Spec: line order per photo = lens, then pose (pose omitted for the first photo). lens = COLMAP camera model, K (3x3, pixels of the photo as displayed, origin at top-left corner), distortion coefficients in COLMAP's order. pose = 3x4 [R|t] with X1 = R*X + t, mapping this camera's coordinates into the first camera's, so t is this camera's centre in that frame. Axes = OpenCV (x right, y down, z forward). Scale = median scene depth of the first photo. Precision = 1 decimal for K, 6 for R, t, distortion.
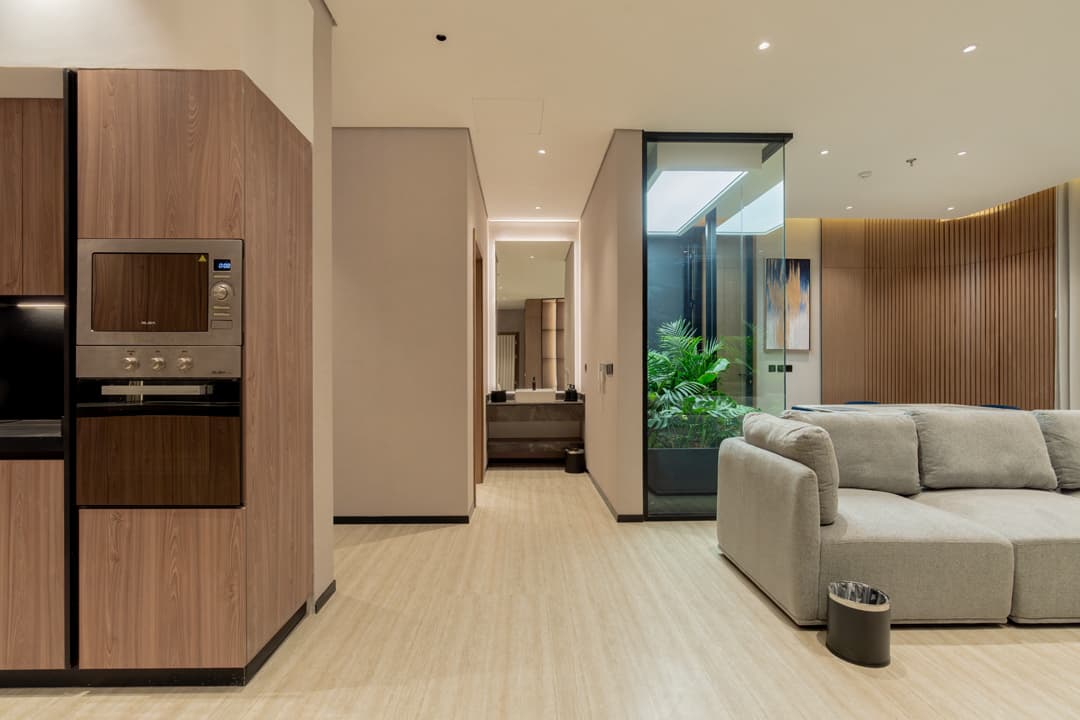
lens RADIAL K [[491.9, 0, 540.0], [0, 491.9, 360.0], [0, 0, 1]] dist [0.000713, 0.001237]
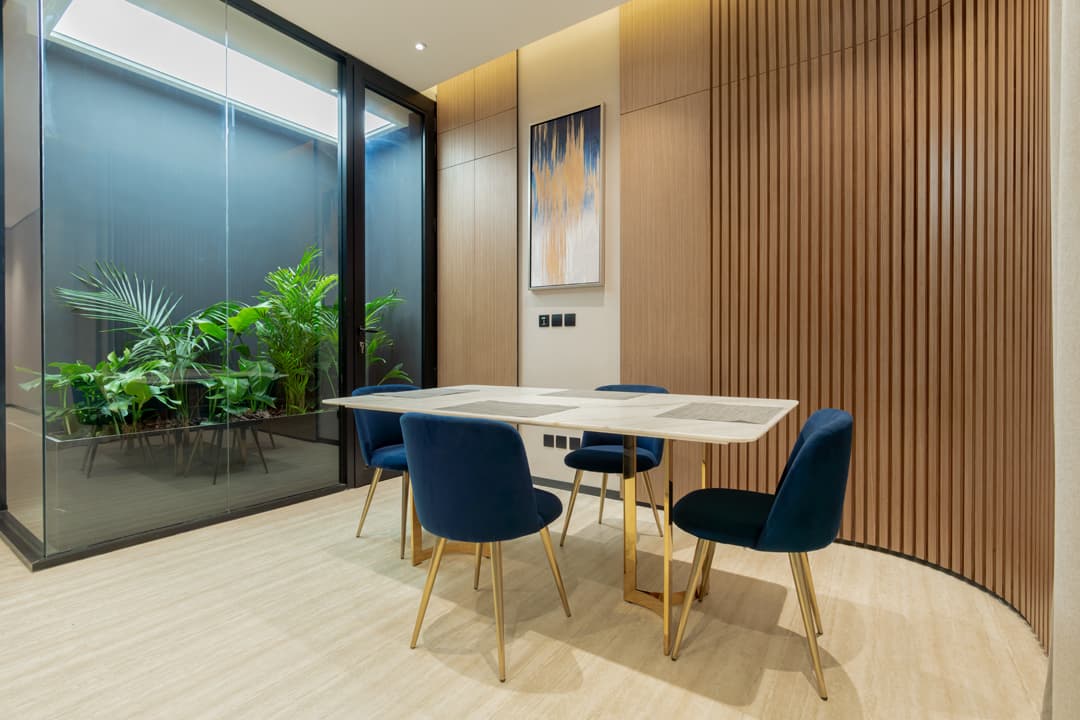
lens RADIAL K [[491.9, 0, 540.0], [0, 491.9, 360.0], [0, 0, 1]] dist [0.000713, 0.001237]
pose [[0.806377, 0.011474, -0.591290, 1.159952], [0.014696, 0.999114, 0.039430, 0.057321], [0.591219, -0.040485, 0.805494, 0.780725]]
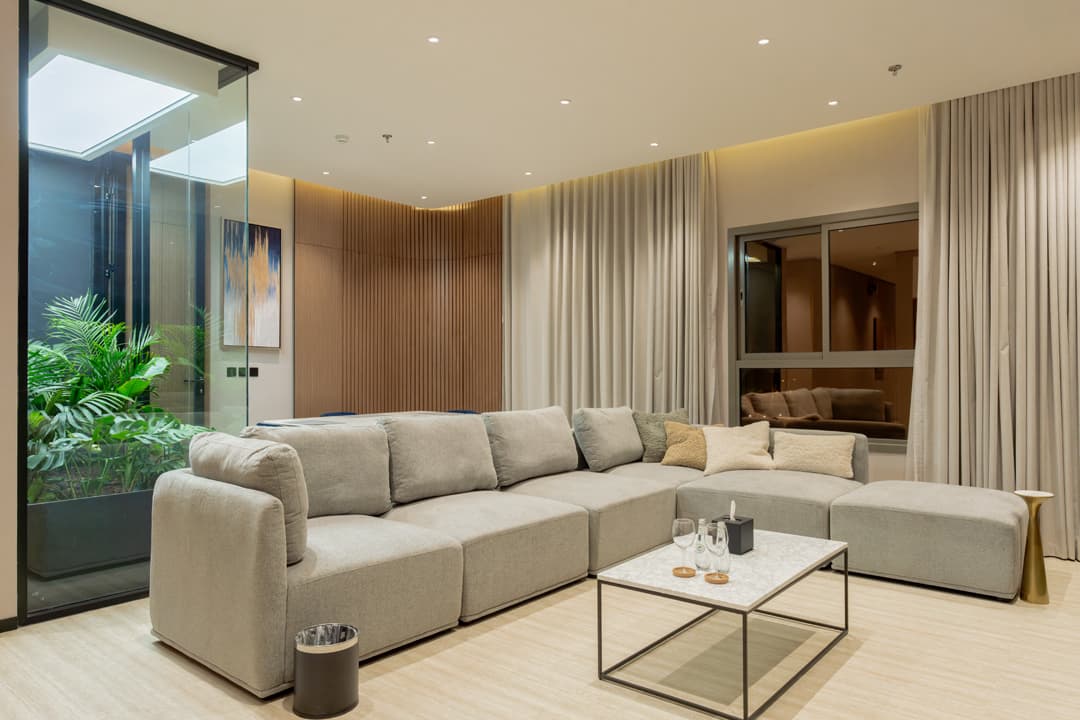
lens RADIAL K [[706.2, 0, 538.3], [0, 706.2, 378.5], [0, 0, 1]] dist [-0.006603, 0.000114]
pose [[0.660077, -0.005880, 0.751175, -0.014938], [-0.013910, 0.999702, 0.020048, -0.000712], [-0.751069, -0.023682, 0.659799, -0.037340]]
